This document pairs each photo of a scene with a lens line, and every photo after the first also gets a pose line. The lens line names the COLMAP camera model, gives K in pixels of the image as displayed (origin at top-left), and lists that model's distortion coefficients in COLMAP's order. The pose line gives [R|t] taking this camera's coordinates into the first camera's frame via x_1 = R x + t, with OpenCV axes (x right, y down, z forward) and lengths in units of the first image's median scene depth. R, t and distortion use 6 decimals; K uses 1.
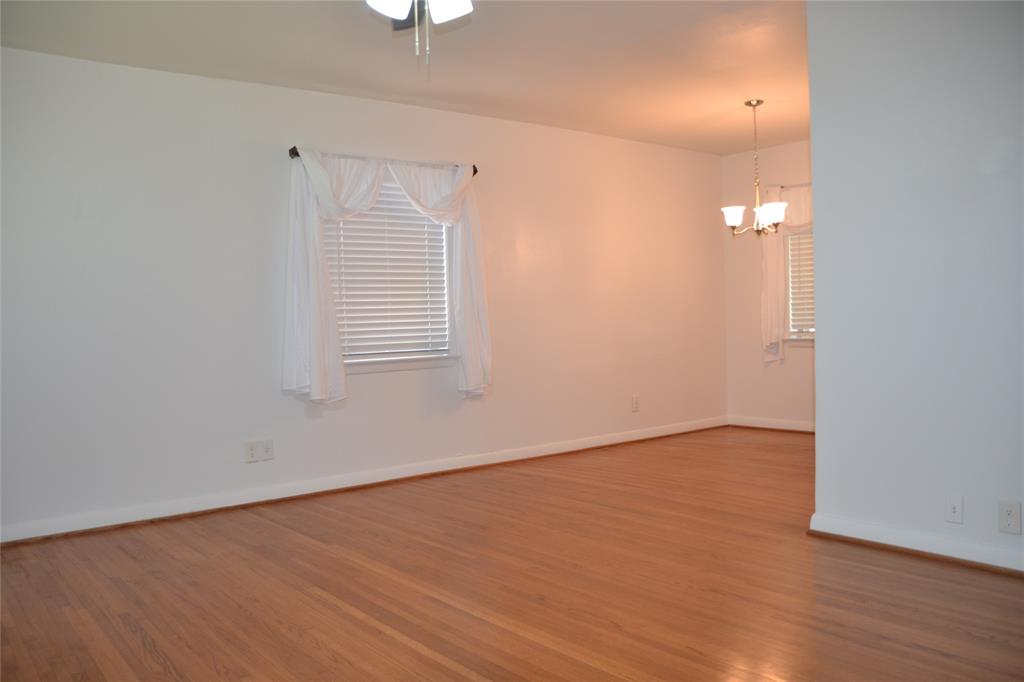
lens RADIAL K [[822.3, 0, 499.1], [0, 822.3, 362.5], [0, 0, 1]] dist [-0.153108, 0.131540]
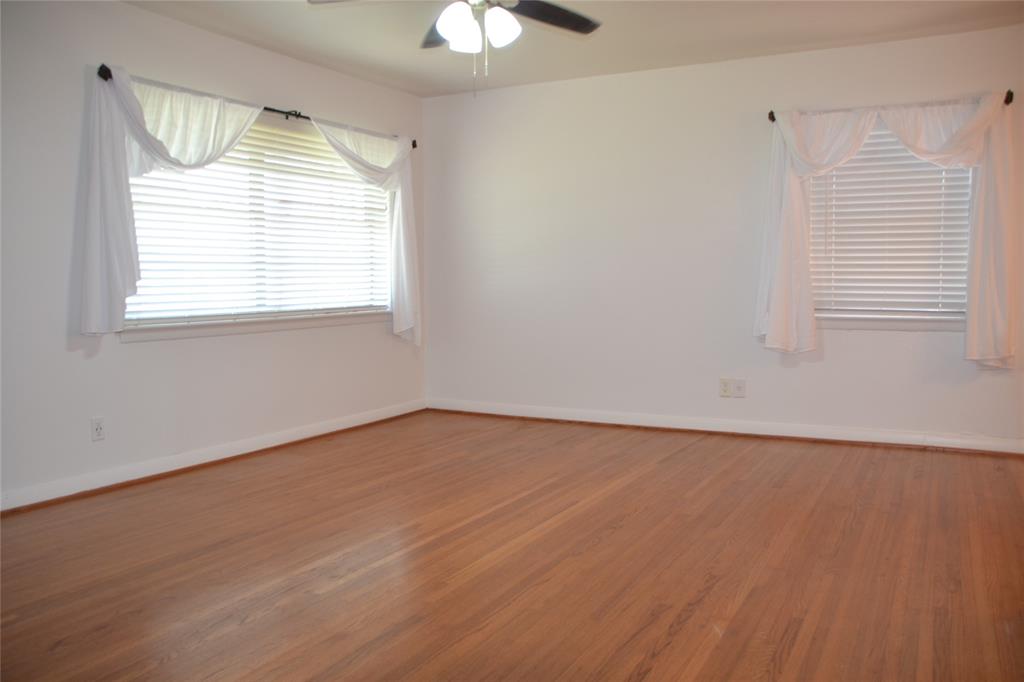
lens RADIAL K [[822.3, 0, 499.1], [0, 822.3, 362.5], [0, 0, 1]] dist [-0.153108, 0.131540]
pose [[0.397818, 0.120600, -0.909504, 0.847708], [-0.055606, 0.992670, 0.107306, -0.041868], [0.915778, 0.007885, 0.401608, 0.343278]]
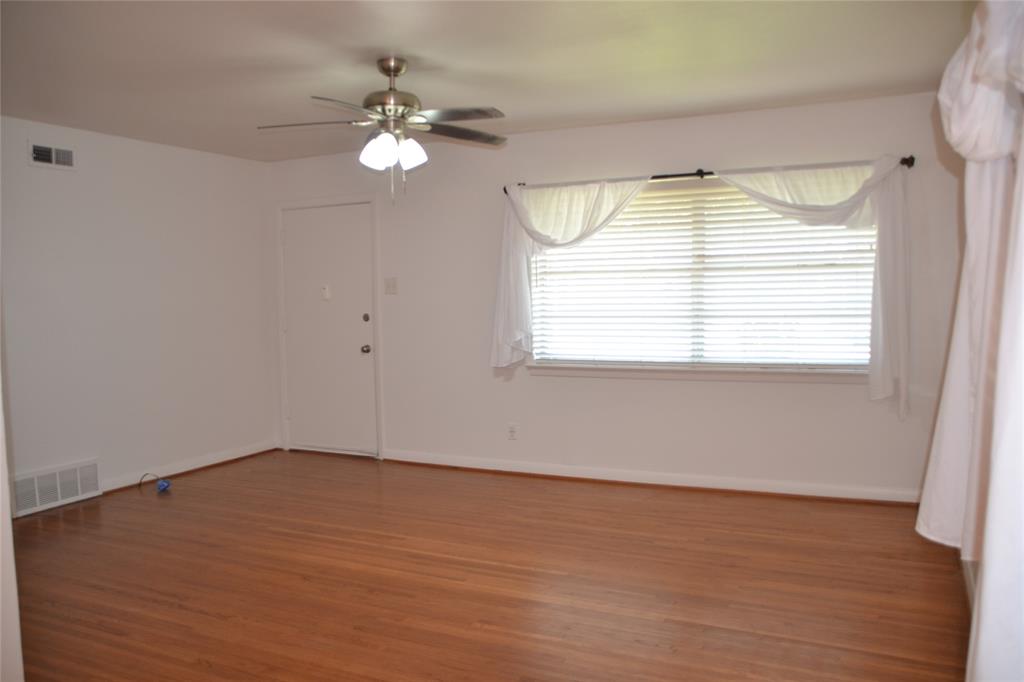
lens RADIAL K [[822.3, 0, 499.1], [0, 822.3, 362.5], [0, 0, 1]] dist [-0.153108, 0.131540]
pose [[-0.899655, 0.086726, -0.427901, 0.319533], [0.025759, 0.988909, 0.146272, -0.193333], [0.435841, 0.120572, -0.891911, 1.829634]]
